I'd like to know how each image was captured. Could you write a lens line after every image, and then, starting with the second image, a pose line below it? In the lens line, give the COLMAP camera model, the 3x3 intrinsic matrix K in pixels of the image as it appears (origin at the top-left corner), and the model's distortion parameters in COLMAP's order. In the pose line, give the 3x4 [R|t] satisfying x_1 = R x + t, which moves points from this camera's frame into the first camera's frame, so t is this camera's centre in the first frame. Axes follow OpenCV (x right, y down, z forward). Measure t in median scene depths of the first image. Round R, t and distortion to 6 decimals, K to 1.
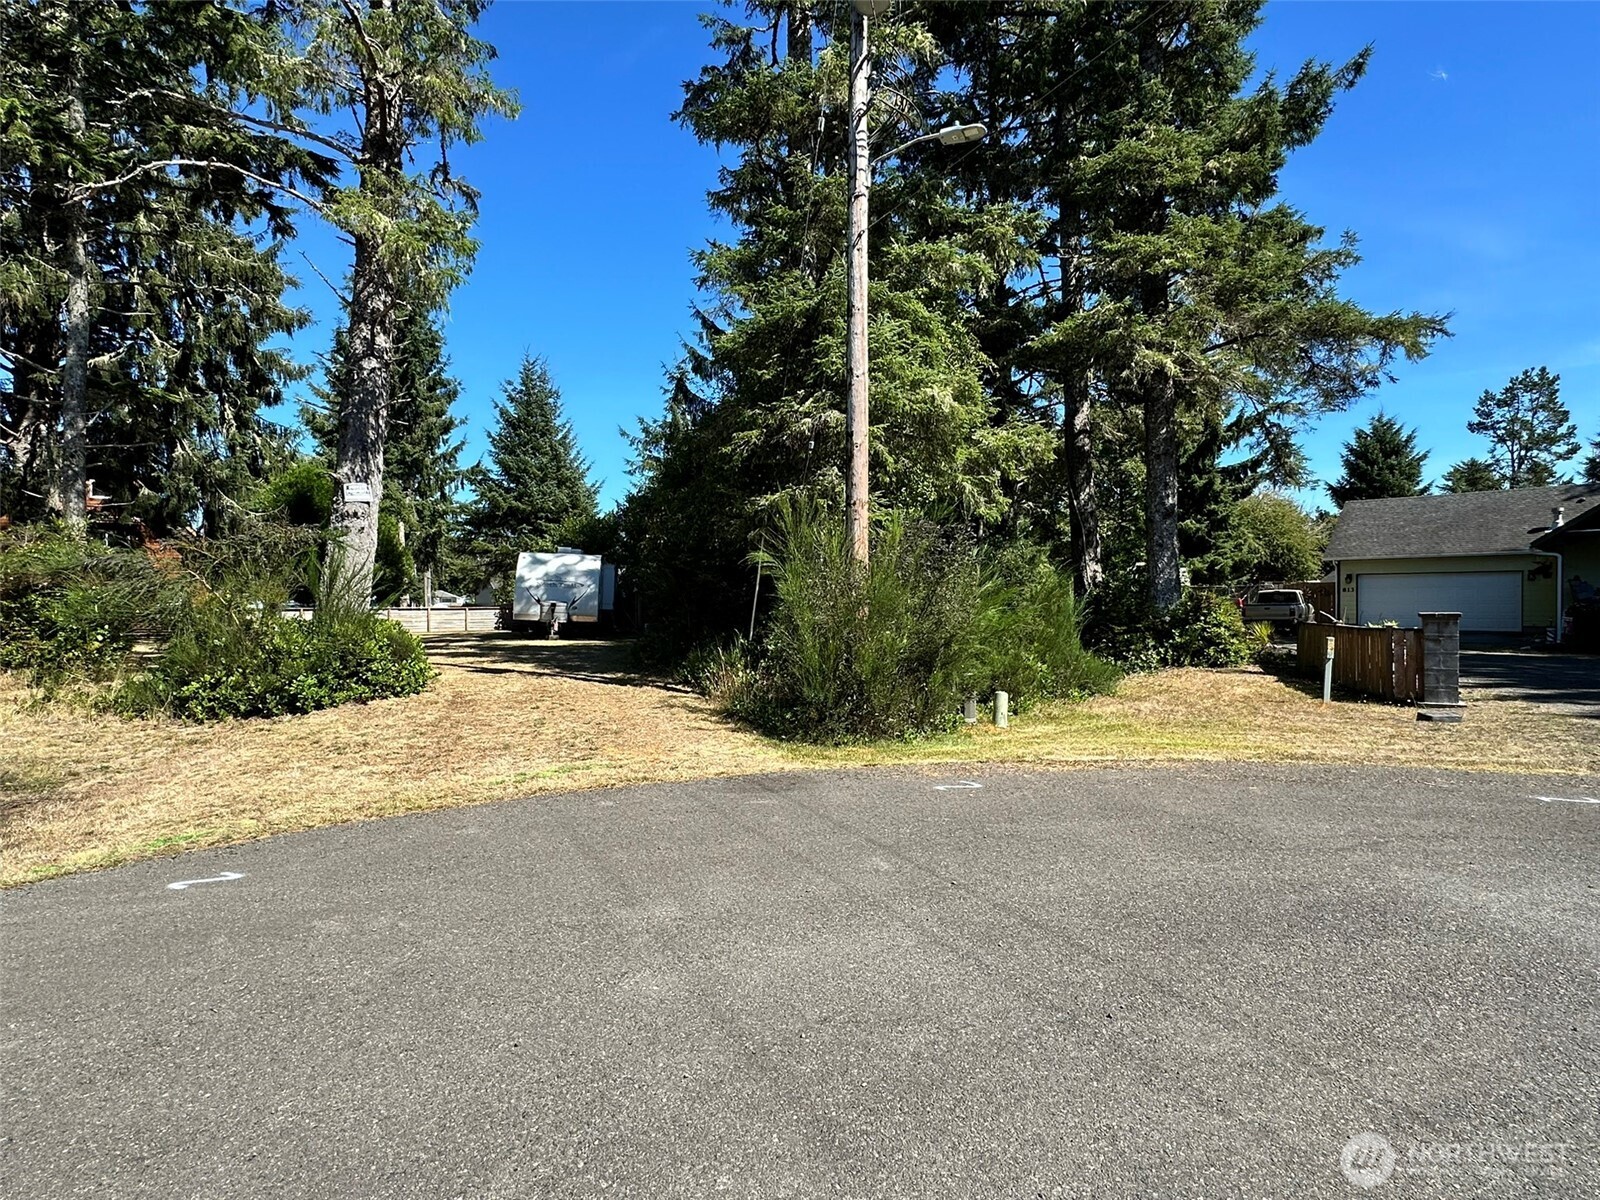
lens RADIAL K [[835.1, 0, 798.5], [0, 835.1, 600.4], [0, 0, 1]] dist [-0.002253, 0.002107]
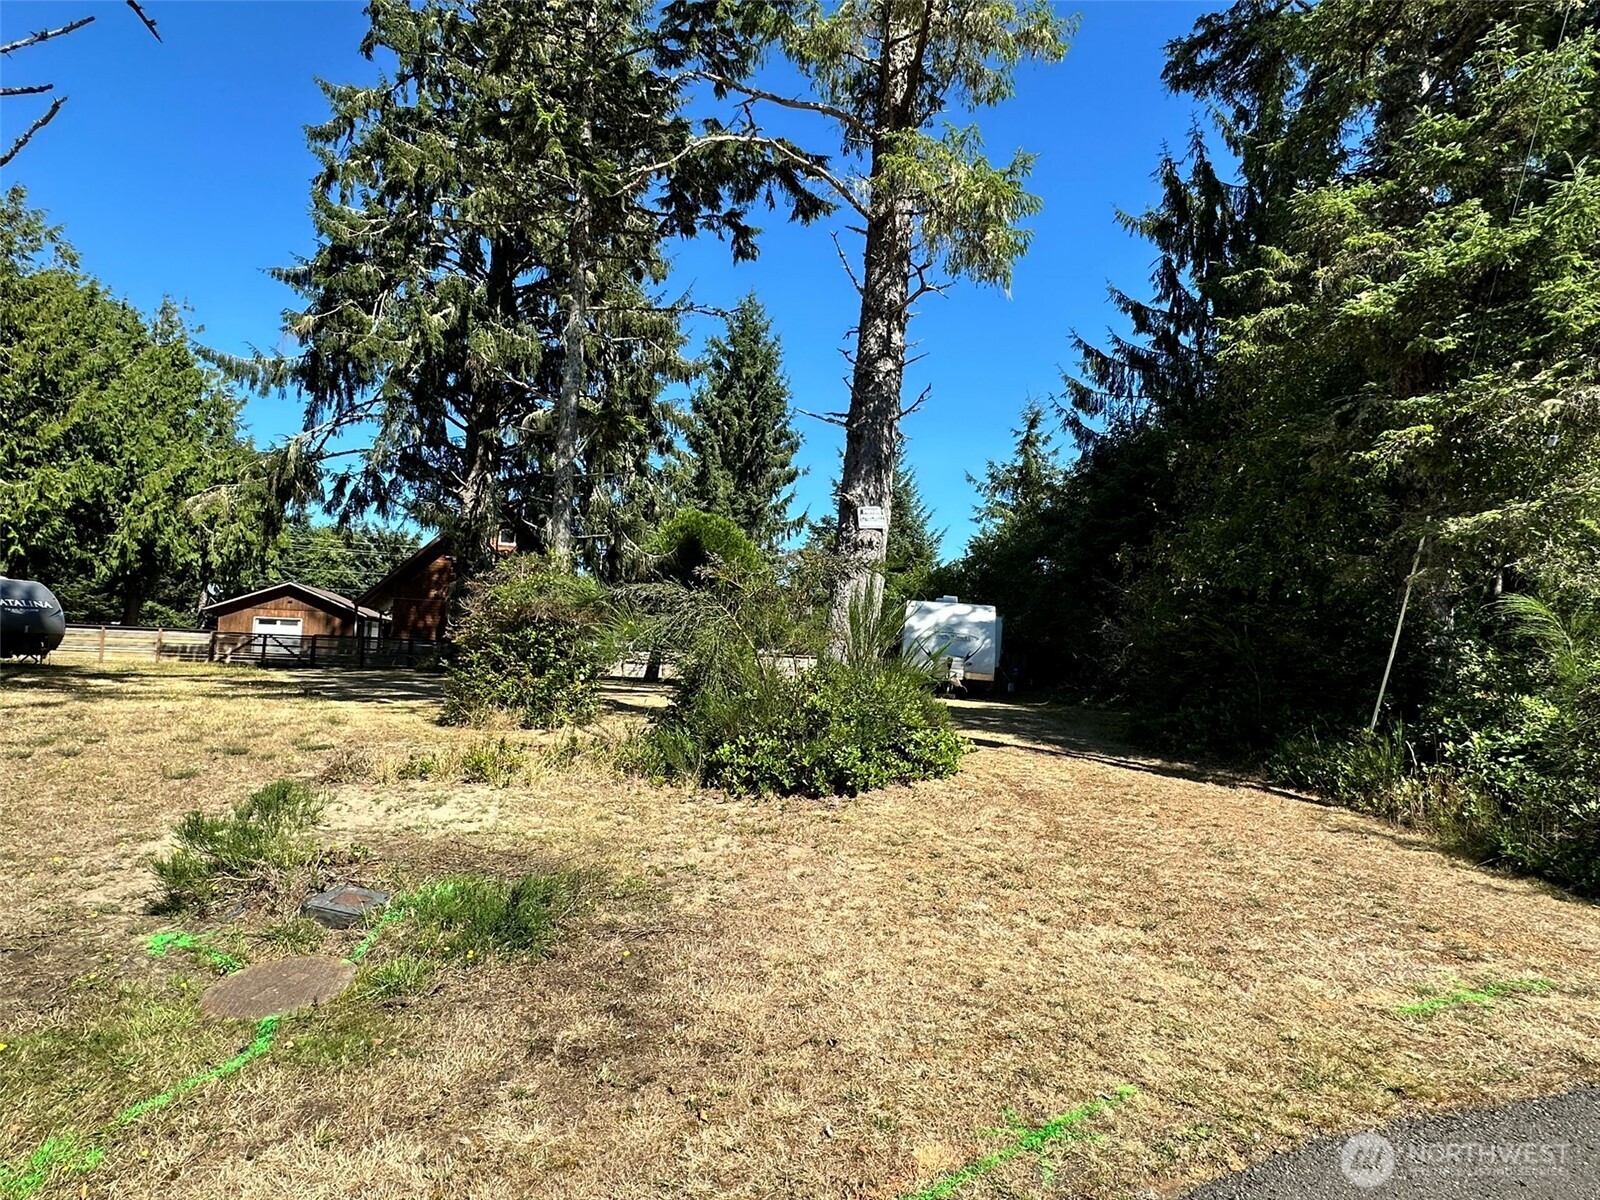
lens RADIAL K [[835.1, 0, 802.8], [0, 835.1, 600.2], [0, 0, 1]] dist [-0.002253, 0.002107]
pose [[0.948007, 0.024337, -0.317317, -0.155294], [-0.045118, 0.997279, -0.058307, 0.001301], [0.315035, 0.069592, 0.946525, 0.097018]]
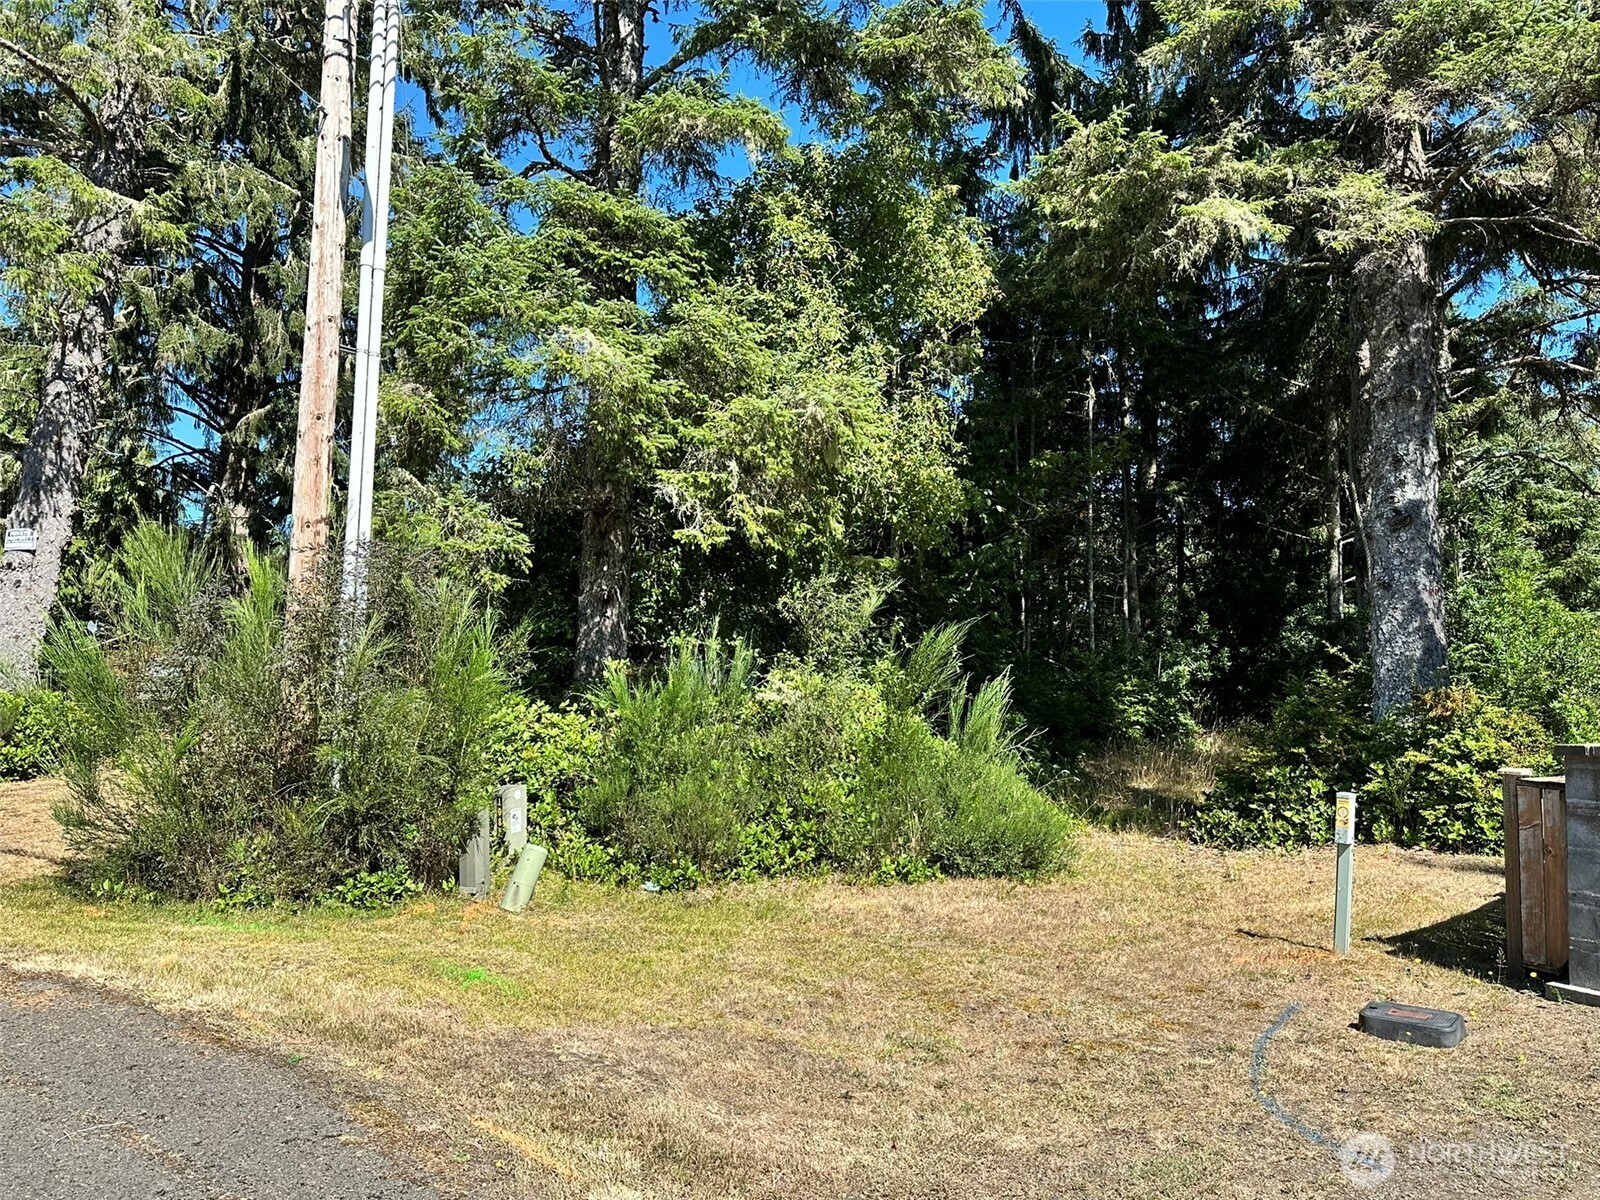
lens RADIAL K [[1198.2, 0, 797.2], [0, 1198.2, 603.0], [0, 0, 1]] dist [-0.002026, -0.000346]
pose [[0.858235, -0.012737, -0.513100, 0.362903], [-0.024704, 0.997508, -0.066082, -0.002168], [0.512663, 0.069389, 0.855782, 0.174737]]
